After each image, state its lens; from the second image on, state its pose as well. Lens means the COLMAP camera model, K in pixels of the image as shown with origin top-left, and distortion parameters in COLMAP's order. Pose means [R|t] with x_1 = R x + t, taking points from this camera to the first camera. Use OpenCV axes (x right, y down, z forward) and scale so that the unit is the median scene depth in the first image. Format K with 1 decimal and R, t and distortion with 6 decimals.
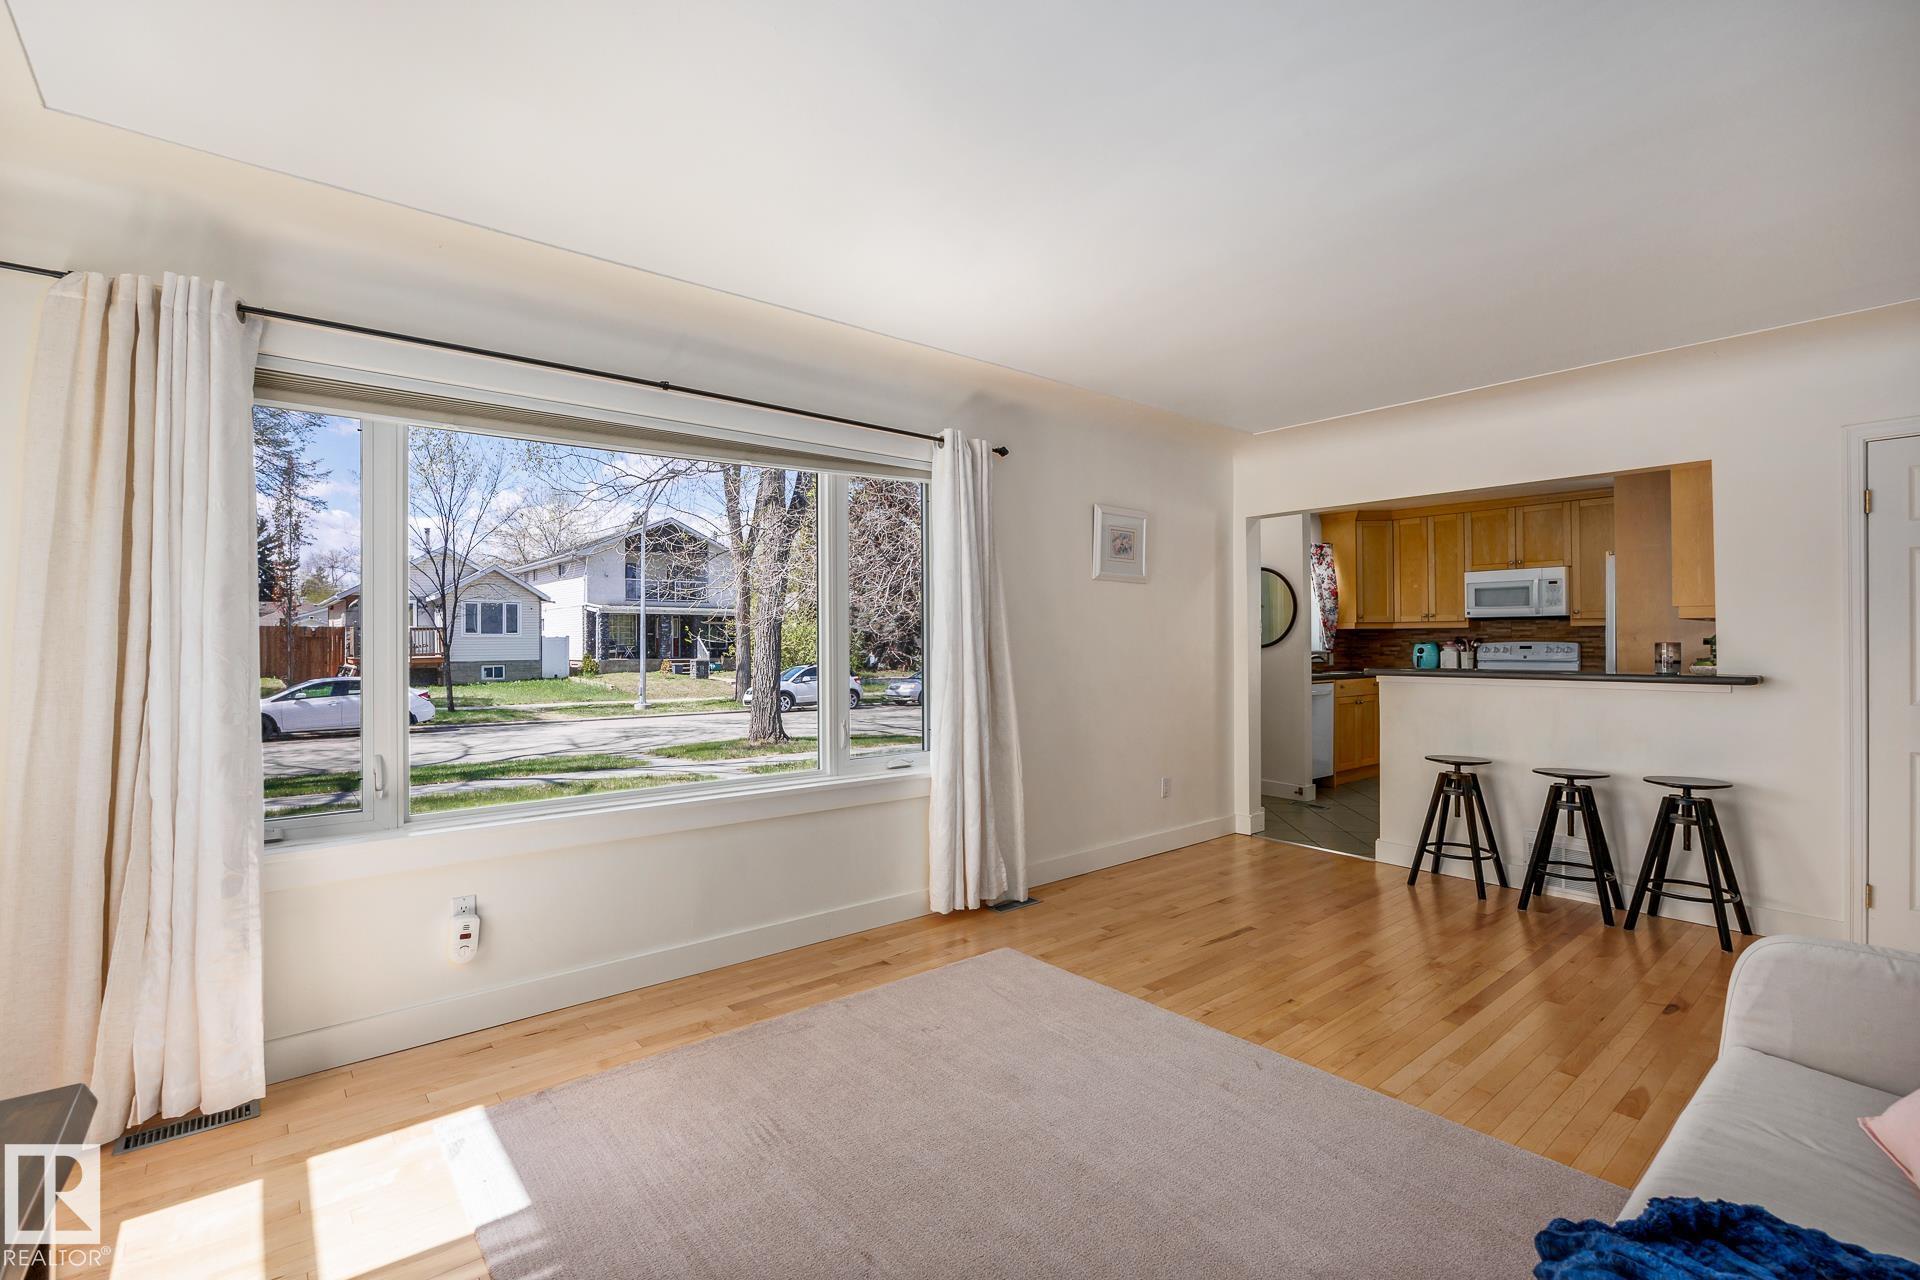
lens RADIAL K [[861.7, 0, 964.5], [0, 861.7, 625.8], [0, 0, 1]] dist [-0.003610, -0.000051]
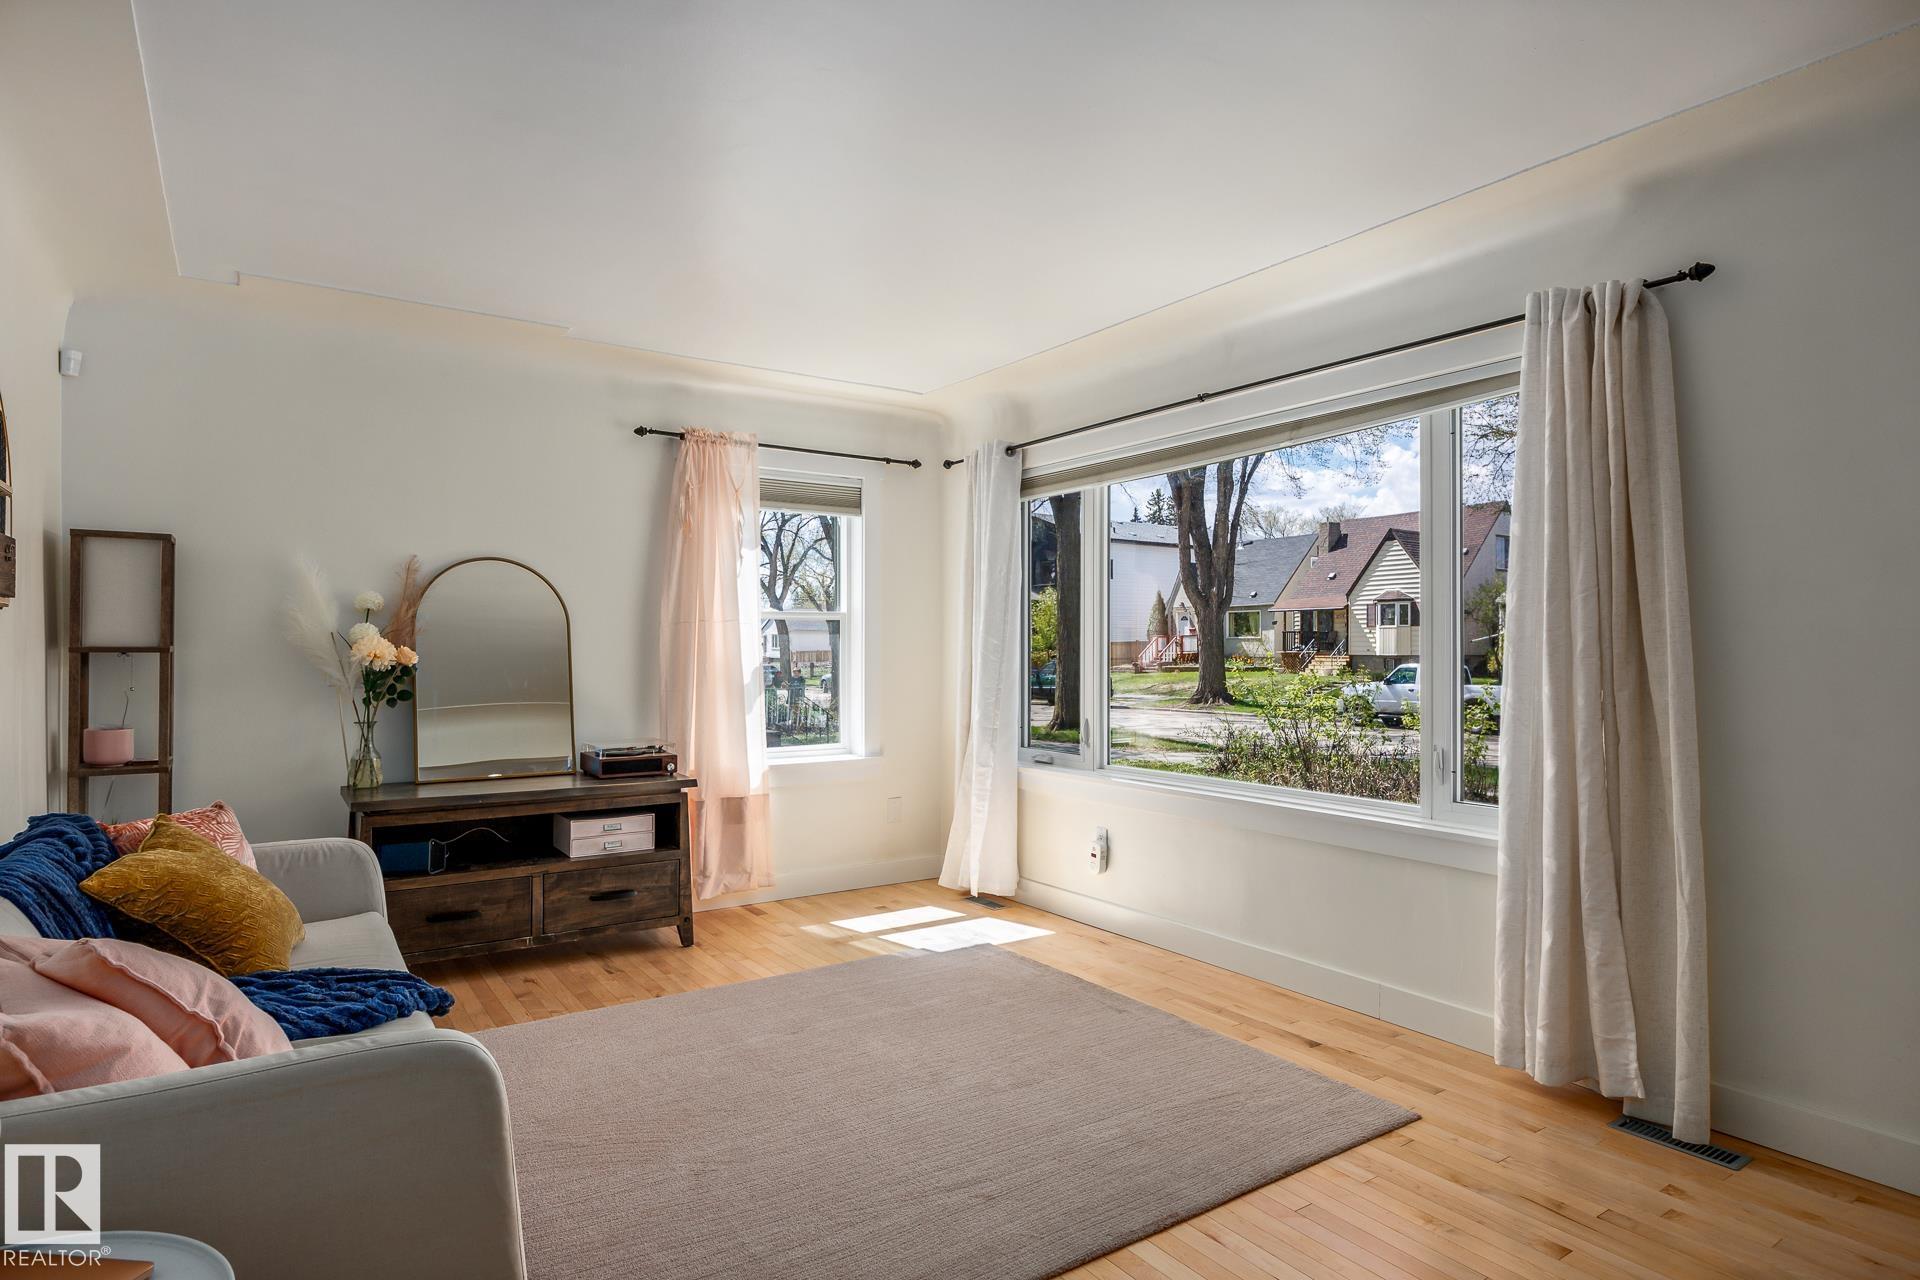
lens RADIAL K [[1040.4, 0, 963.1], [0, 1040.4, 636.6], [0, 0, 1]] dist [0.002648, 0.001067]
pose [[-0.090124, -0.014100, -0.995831, 0.405566], [0.013853, 0.999785, -0.015410, 0.013000], [0.995834, -0.015184, -0.089910, 0.351216]]
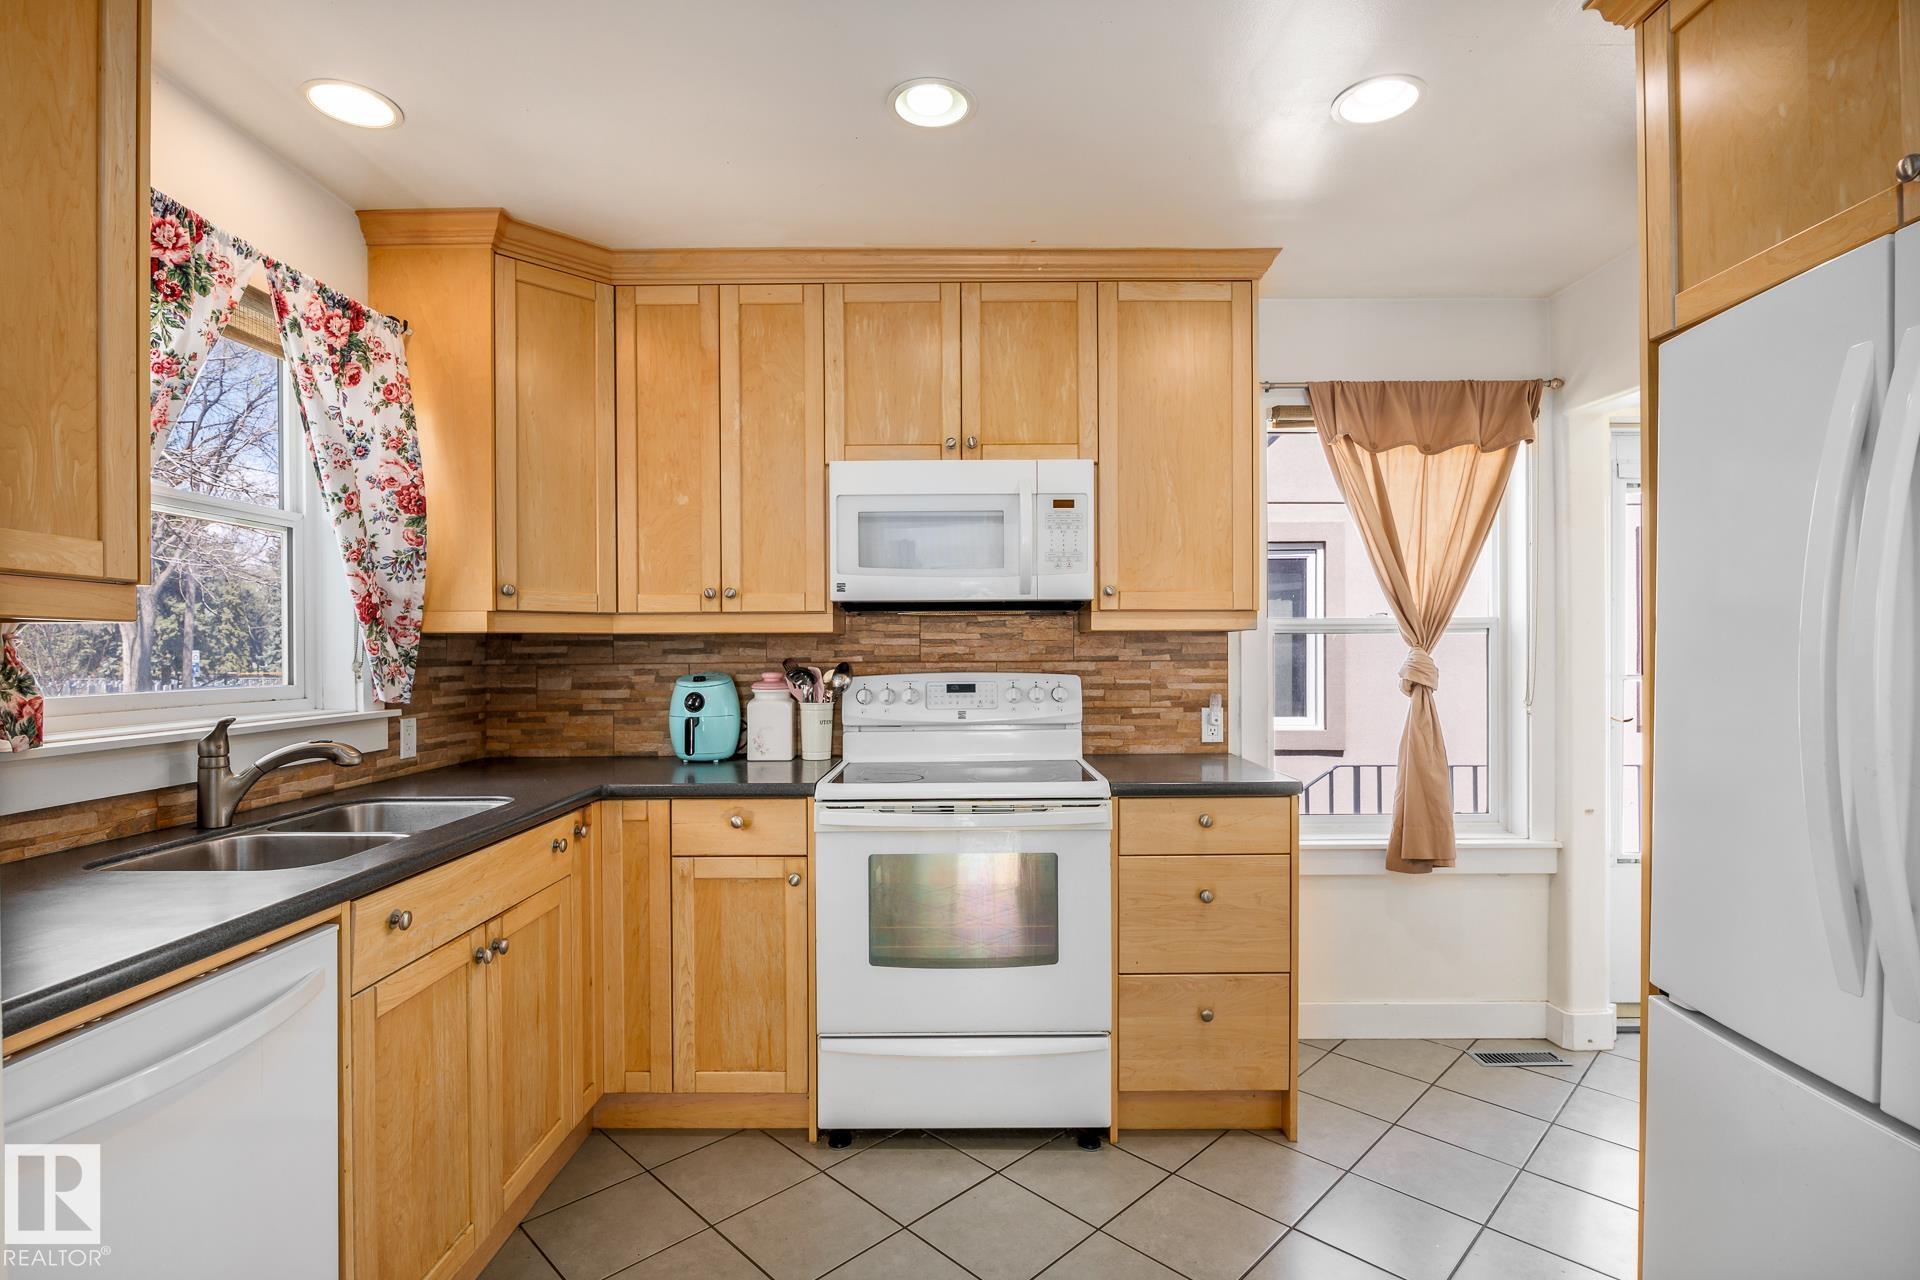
lens RADIAL K [[926.6, 0, 963.5], [0, 926.6, 651.8], [0, 0, 1]] dist [-0.010584, 0.000596]
pose [[0.654330, -0.000994, 0.756209, 0.375482], [-0.010358, 0.999894, 0.010276, 0.005975], [-0.756138, -0.014556, 0.654250, 0.785532]]
